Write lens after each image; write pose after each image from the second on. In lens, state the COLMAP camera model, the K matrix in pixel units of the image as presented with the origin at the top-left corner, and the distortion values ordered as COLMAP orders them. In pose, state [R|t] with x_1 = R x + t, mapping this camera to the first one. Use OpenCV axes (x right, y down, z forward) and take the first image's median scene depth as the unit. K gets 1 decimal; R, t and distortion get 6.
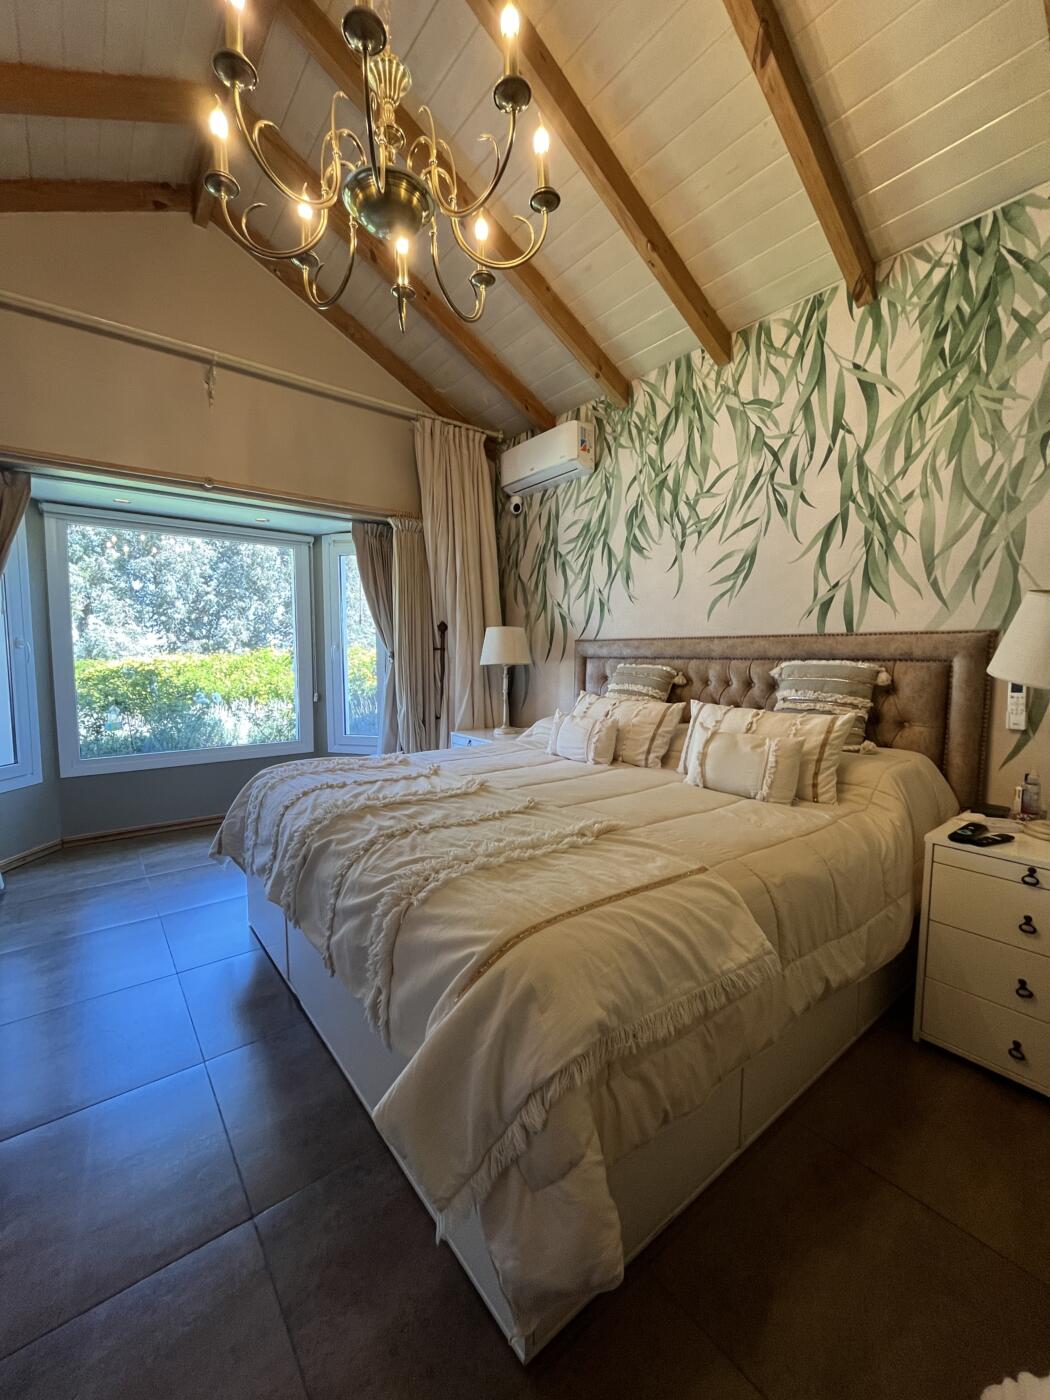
lens RADIAL K [[567.9, 0, 521.5], [0, 567.9, 702.0], [0, 0, 1]] dist [-0.003082, -0.000424]
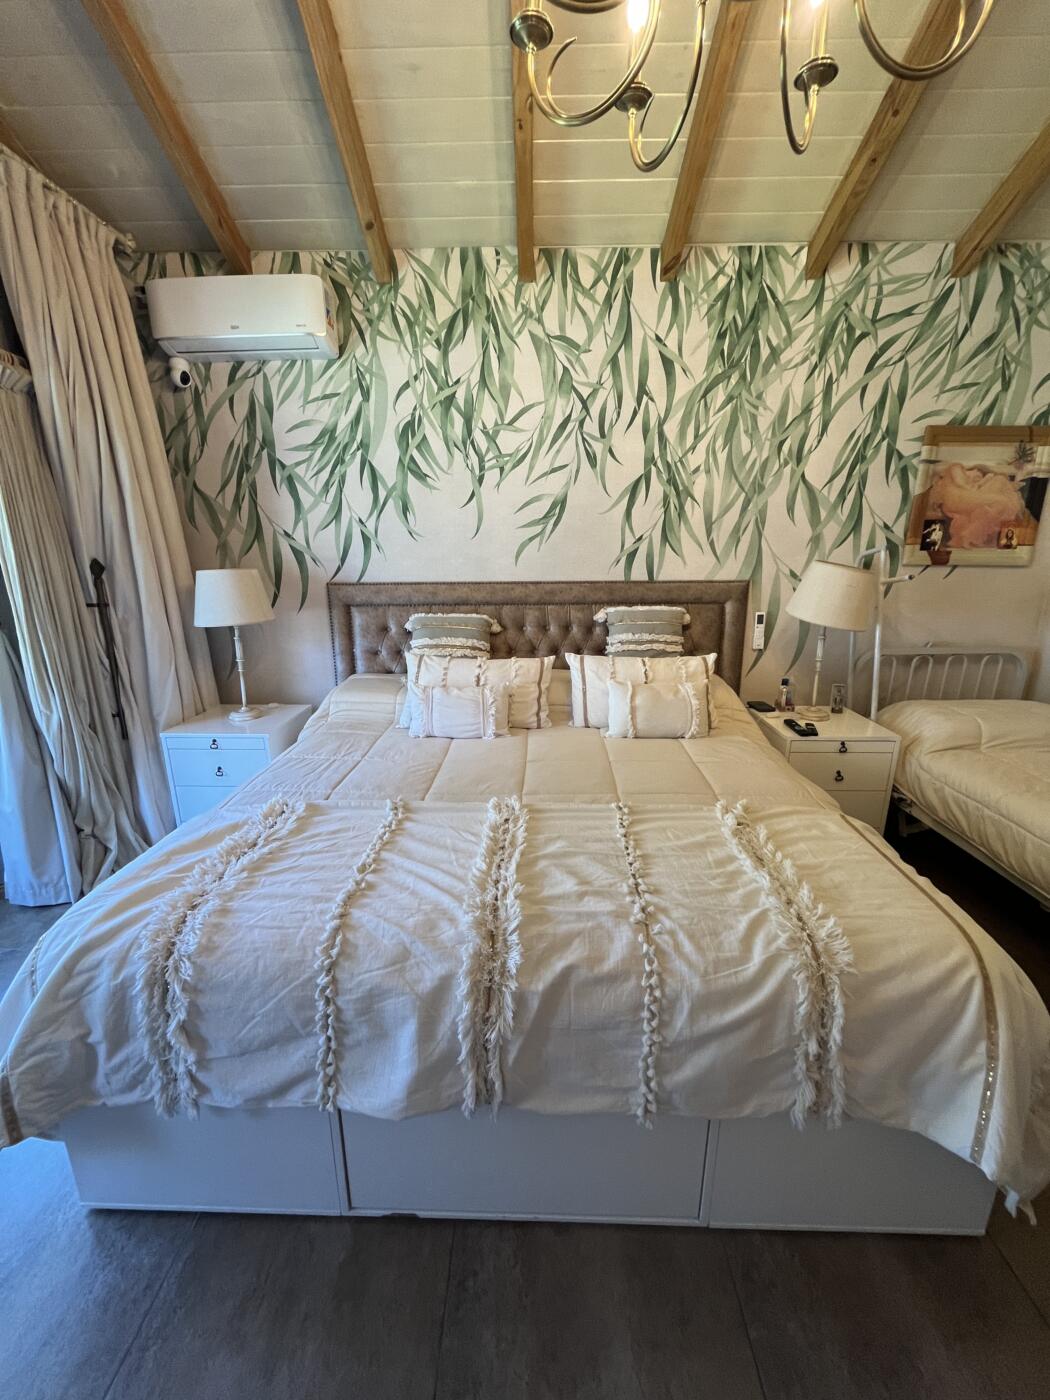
lens RADIAL K [[567.9, 0, 521.5], [0, 567.9, 702.0], [0, 0, 1]] dist [-0.003082, -0.000424]
pose [[0.636209, -0.204614, 0.743889, -0.481023], [0.073656, 0.975895, 0.205436, -0.122311], [-0.767993, -0.075909, 0.635944, 0.379453]]
